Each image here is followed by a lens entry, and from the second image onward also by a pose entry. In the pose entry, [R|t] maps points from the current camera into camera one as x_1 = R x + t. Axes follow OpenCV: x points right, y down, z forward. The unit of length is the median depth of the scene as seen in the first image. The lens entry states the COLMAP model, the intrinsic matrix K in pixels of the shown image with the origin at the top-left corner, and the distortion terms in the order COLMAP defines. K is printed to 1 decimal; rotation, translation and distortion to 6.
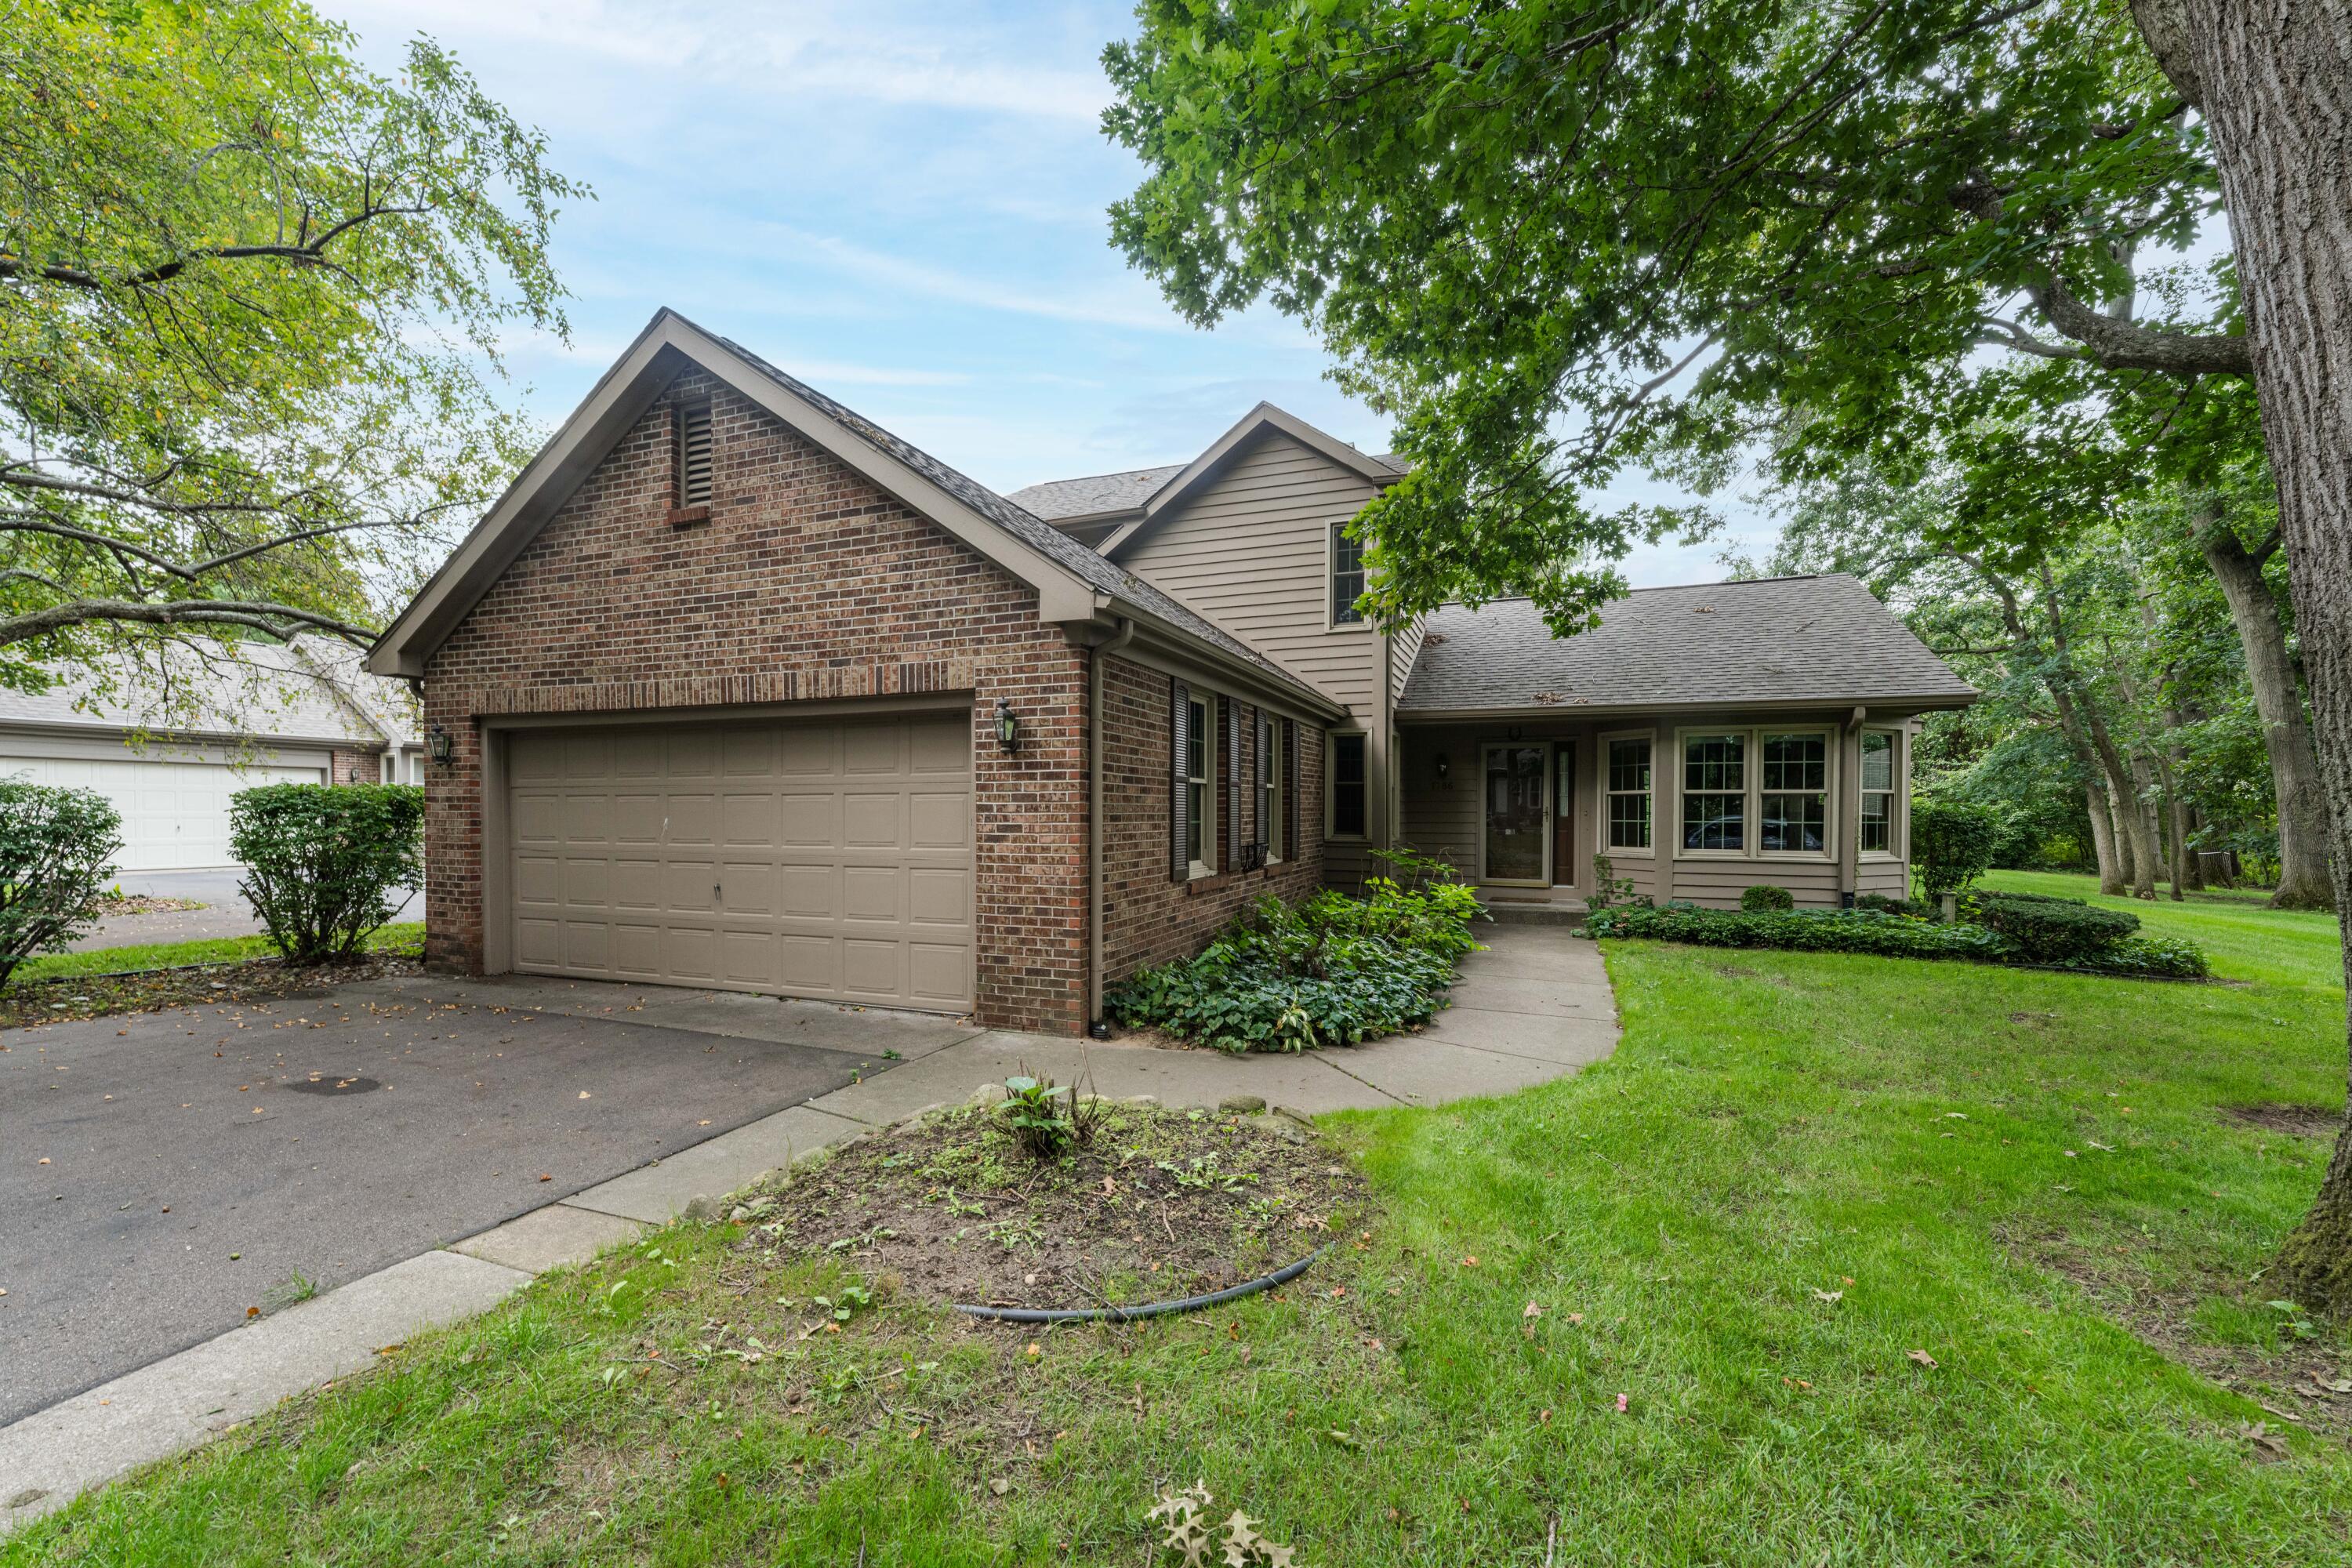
lens RADIAL K [[960.3, 0, 1176.1], [0, 960.3, 824.3], [0, 0, 1]] dist [-0.001220, -0.000345]
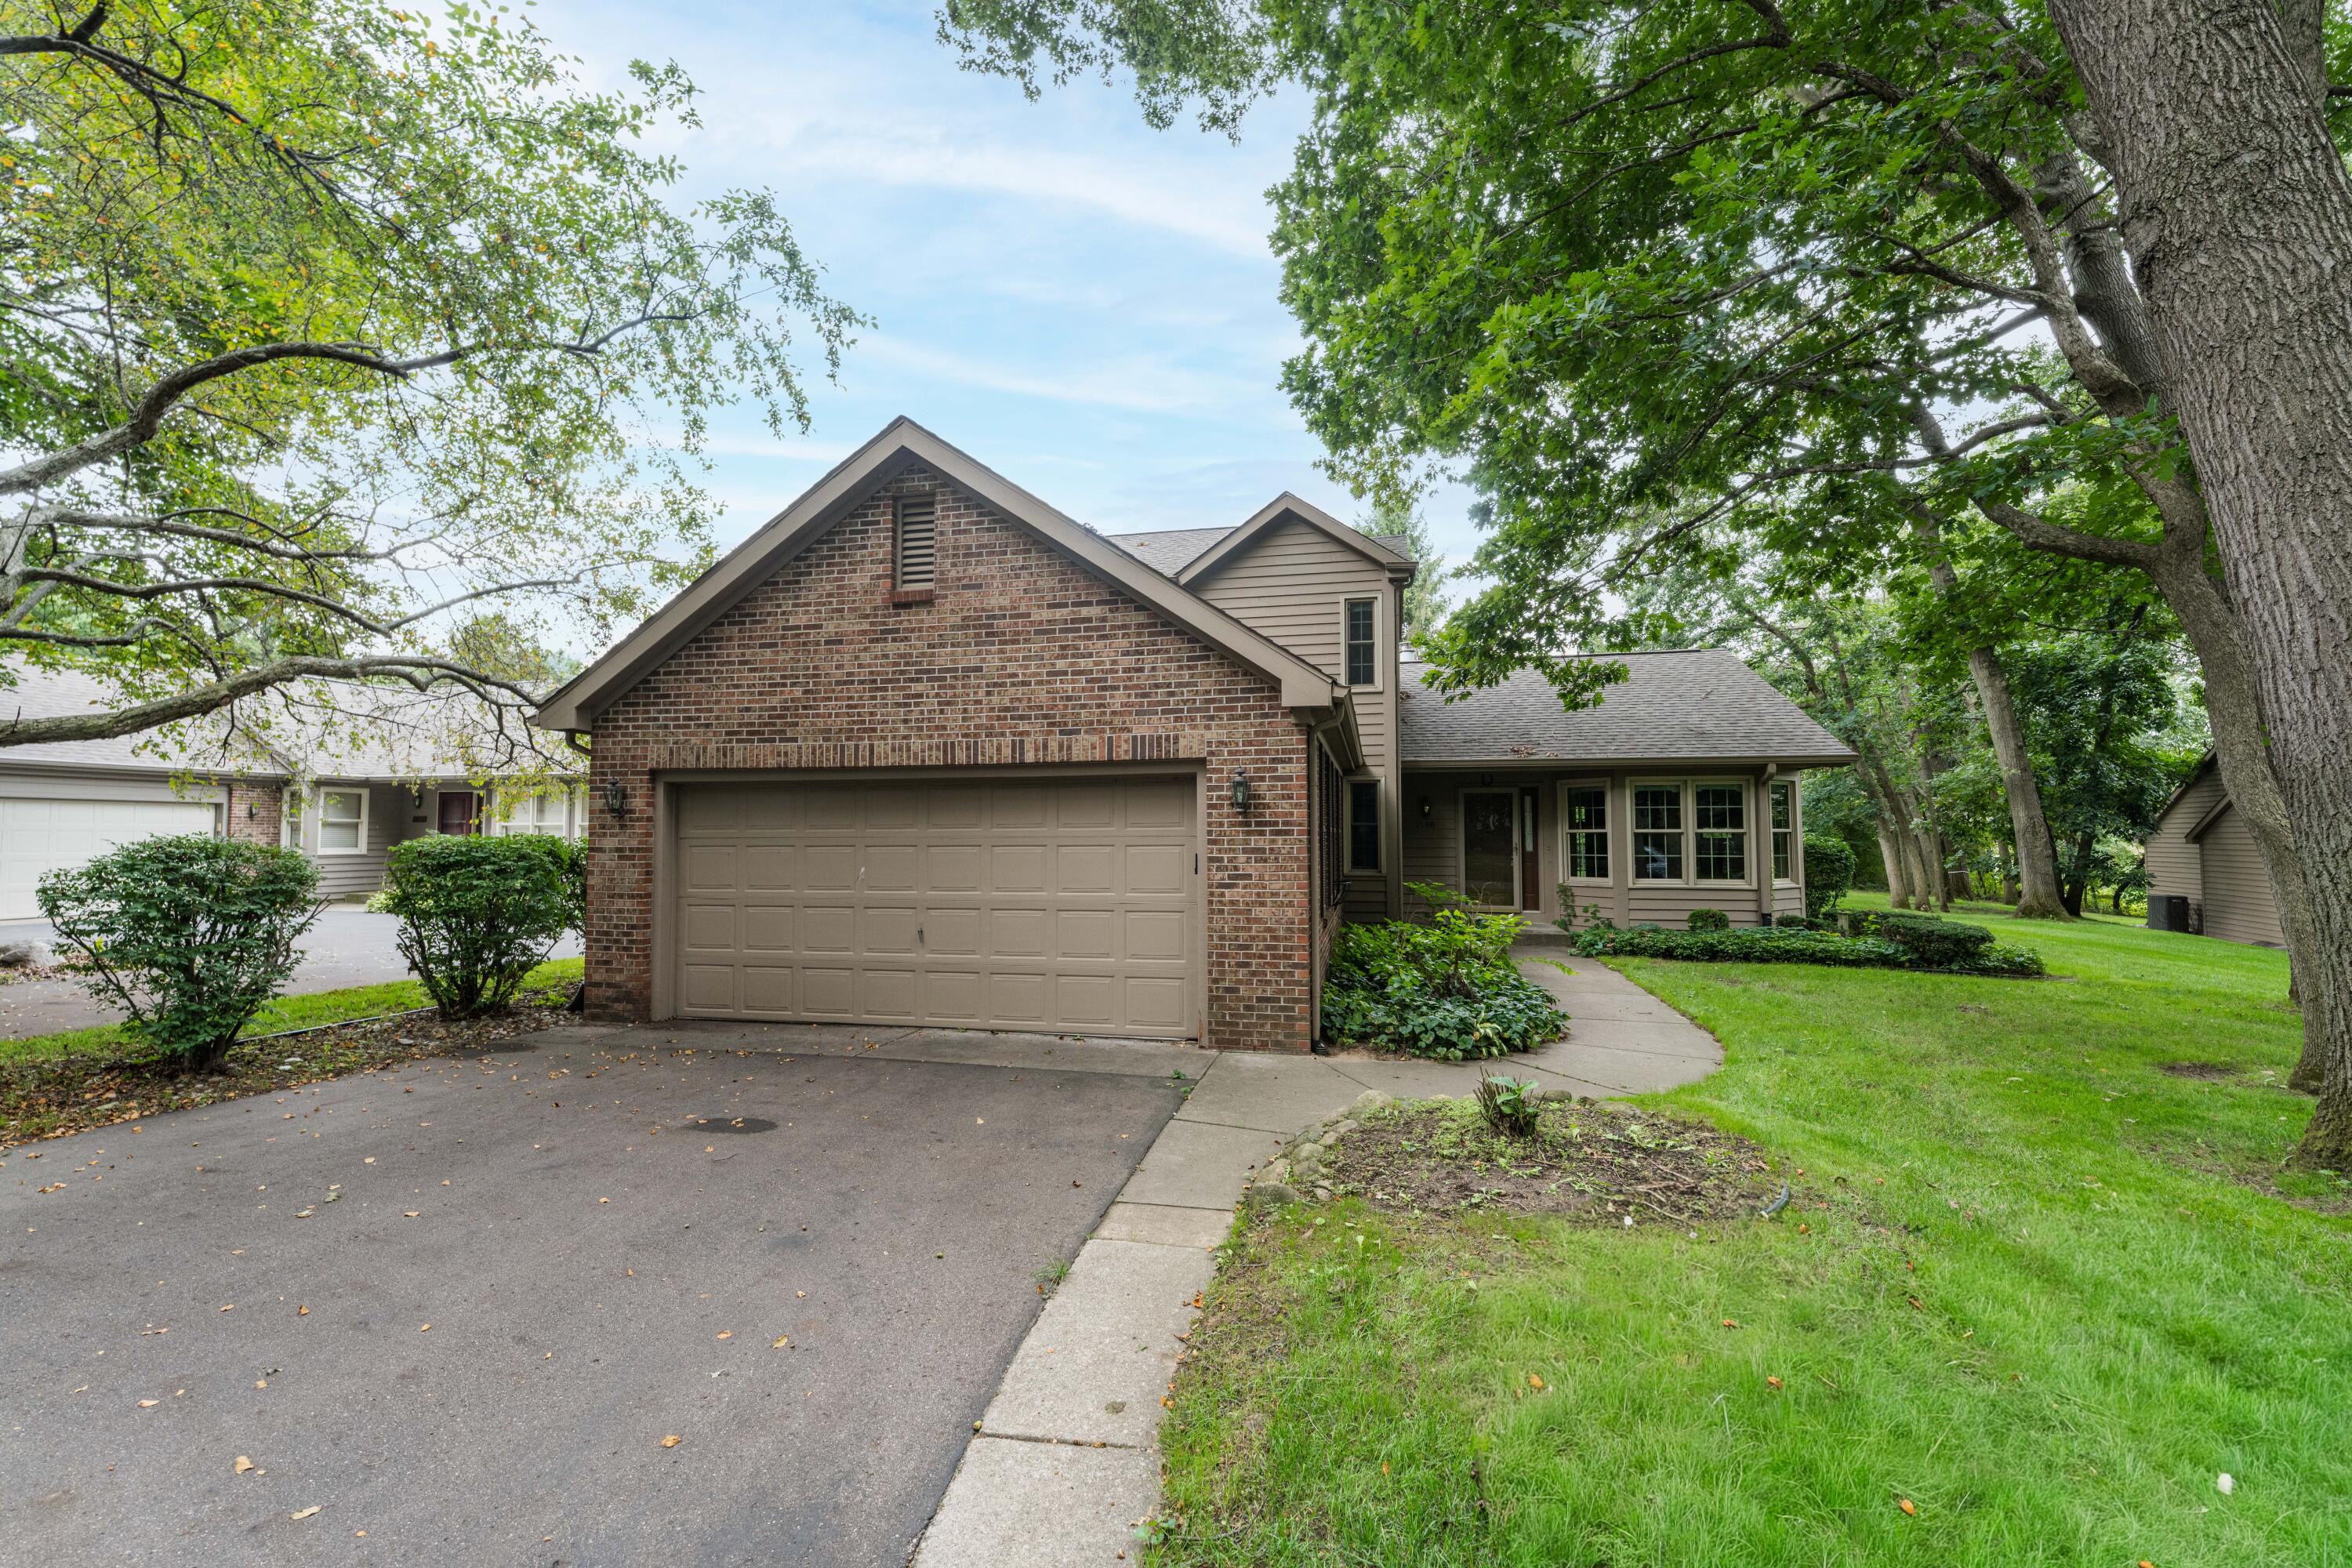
lens RADIAL K [[943.1, 0, 1178.8], [0, 943.1, 786.9], [0, 0, 1]] dist [-0.001041, 0.000125]
pose [[0.986174, 0.003872, 0.165666, -0.394755], [0.006997, 0.997863, -0.064971, -0.028002], [-0.165563, 0.065232, 0.984039, -0.119484]]
